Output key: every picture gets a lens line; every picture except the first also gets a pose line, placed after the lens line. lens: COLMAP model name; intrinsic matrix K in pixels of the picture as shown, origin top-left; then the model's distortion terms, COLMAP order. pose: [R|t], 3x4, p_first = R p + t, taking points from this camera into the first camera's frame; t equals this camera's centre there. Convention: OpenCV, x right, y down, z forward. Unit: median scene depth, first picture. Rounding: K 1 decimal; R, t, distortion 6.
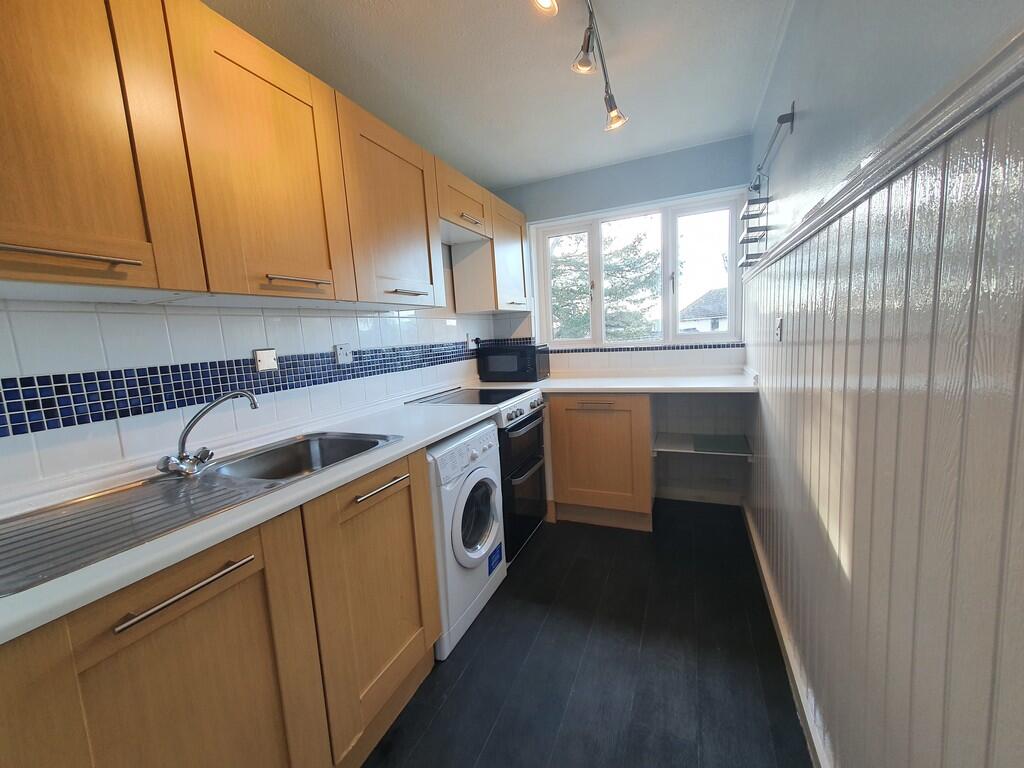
lens RADIAL K [[405.5, 0, 512.0], [0, 405.5, 384.0], [0, 0, 1]] dist [0.001230, -0.000080]
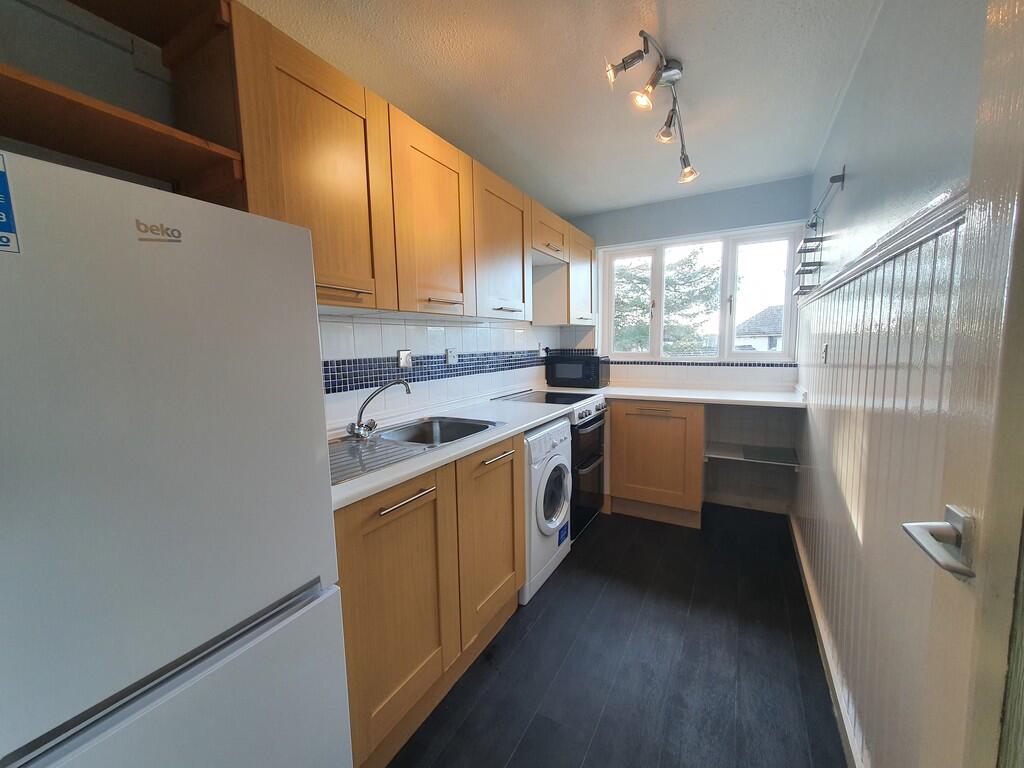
lens RADIAL K [[405.5, 0, 512.0], [0, 405.5, 384.0], [0, 0, 1]] dist [0.001230, -0.000080]
pose [[0.993087, 0.054676, -0.103867, -0.087433], [-0.056621, 0.998270, -0.015869, 0.018410], [0.102820, 0.021640, 0.994465, -0.199125]]
